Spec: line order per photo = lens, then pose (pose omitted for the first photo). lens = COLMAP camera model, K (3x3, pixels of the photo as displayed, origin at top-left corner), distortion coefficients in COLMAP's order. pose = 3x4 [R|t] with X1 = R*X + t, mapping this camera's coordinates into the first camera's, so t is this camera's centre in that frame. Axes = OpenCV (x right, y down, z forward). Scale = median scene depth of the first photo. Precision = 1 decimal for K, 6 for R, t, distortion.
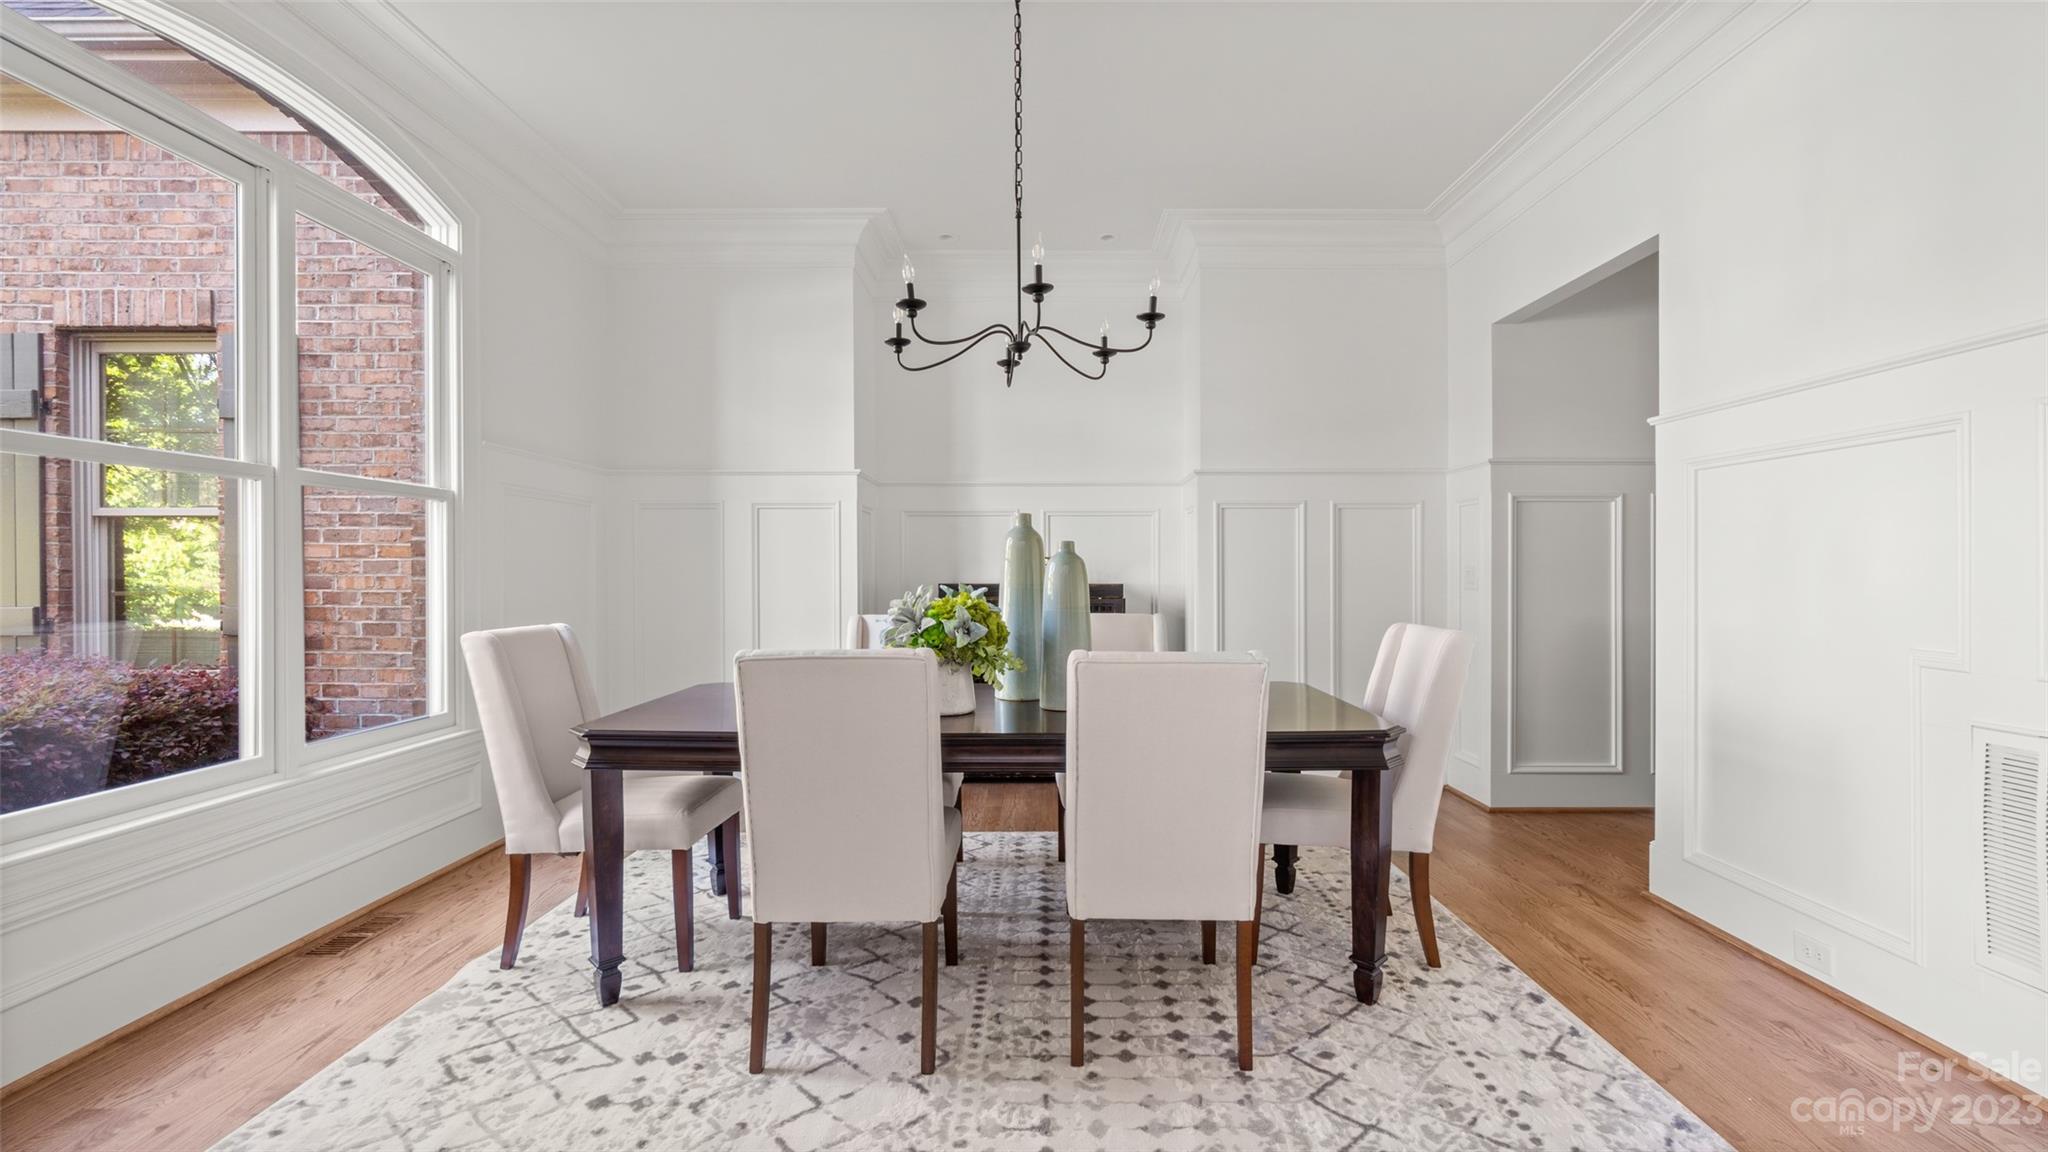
lens RADIAL K [[876.4, 0, 1033.6], [0, 876.4, 566.6], [0, 0, 1]] dist [-0.000021, -0.000274]
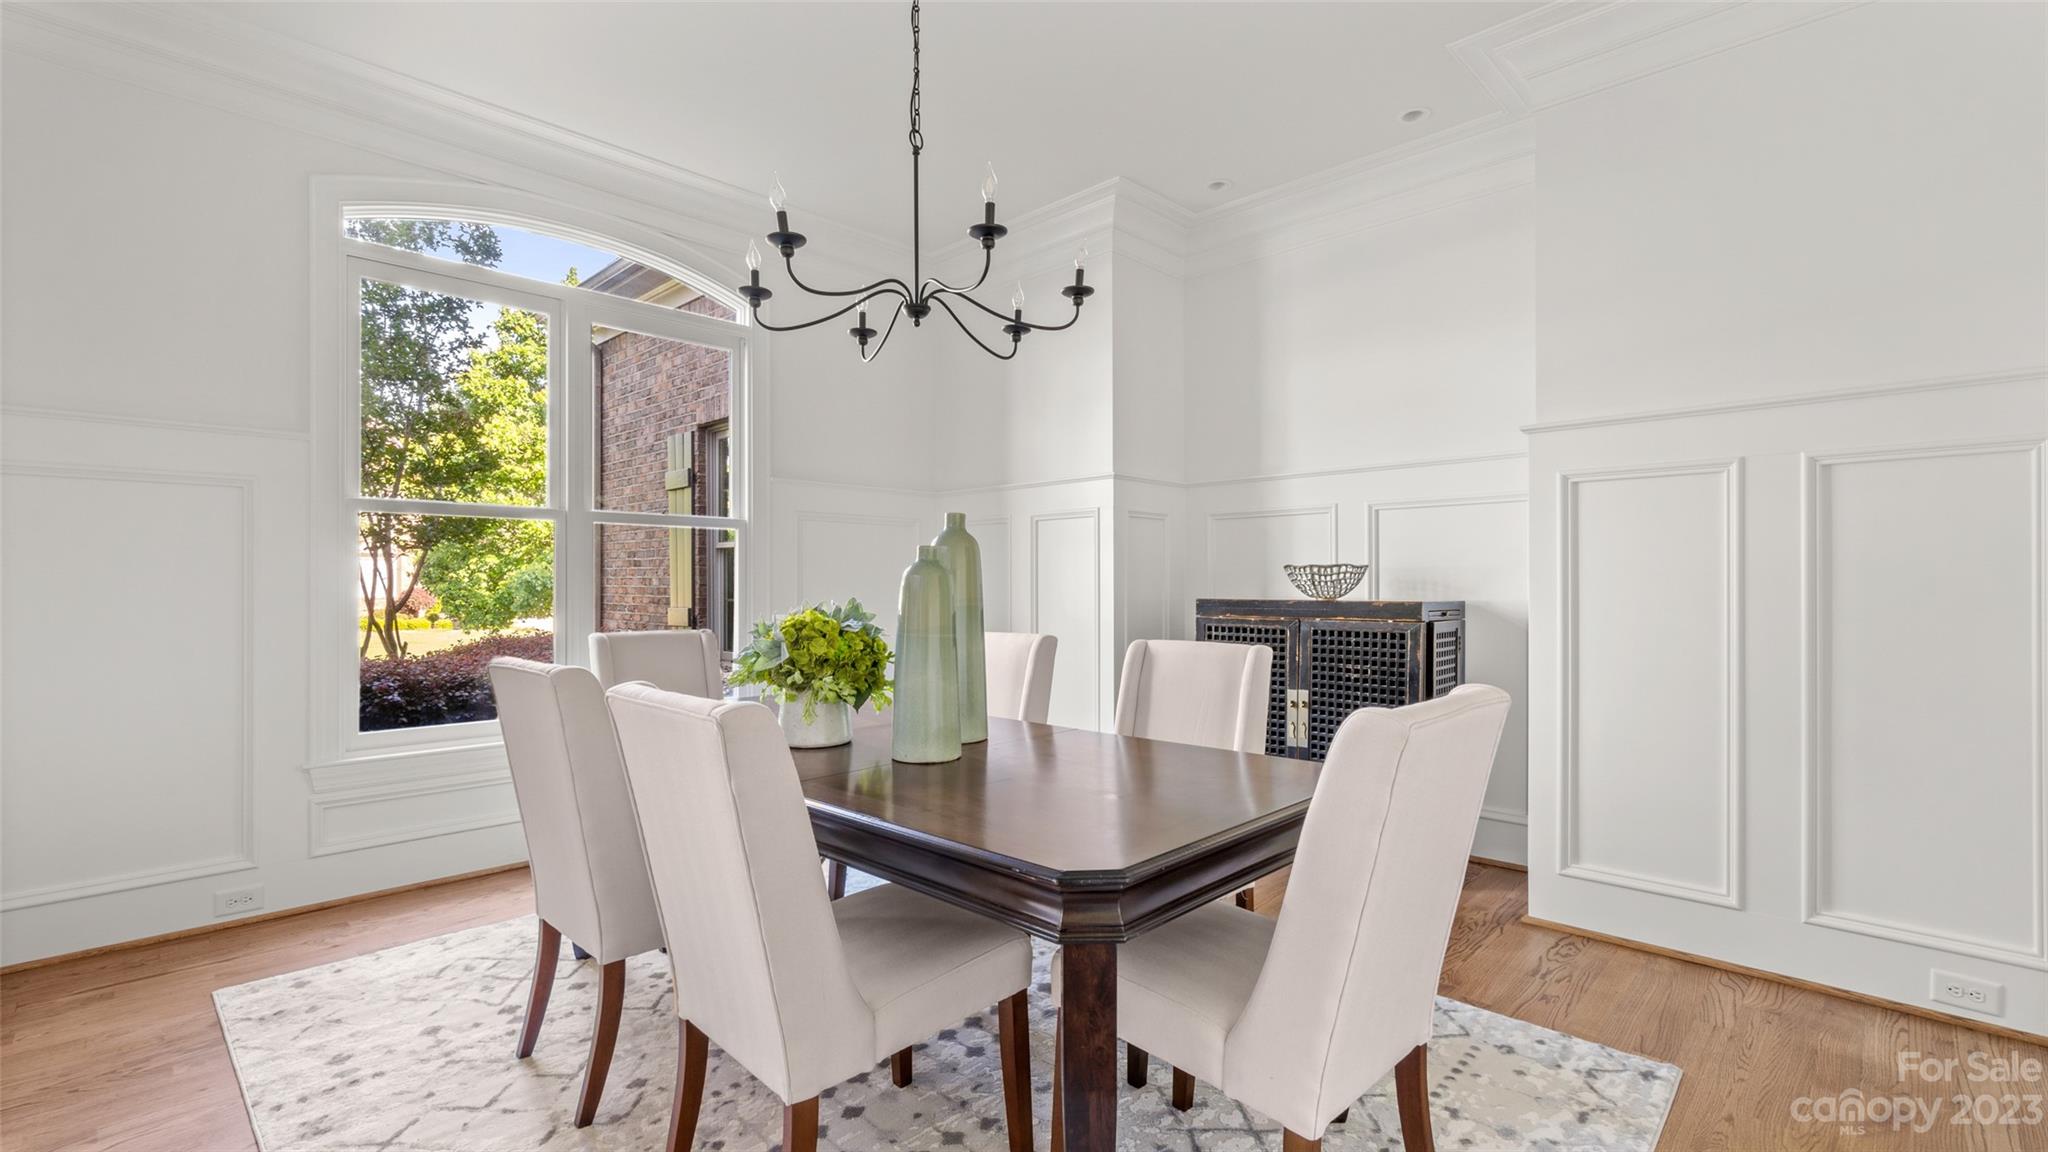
lens RADIAL K [[890.0, 0, 1024.0], [0, 890.0, 576.0], [0, 0, 1]] dist [-0.012246, 0.000122]
pose [[0.721109, -0.007793, -0.692777, 0.369529], [0.004048, 0.999967, -0.007036, 0.002478], [0.692809, 0.002269, 0.721117, 0.278054]]
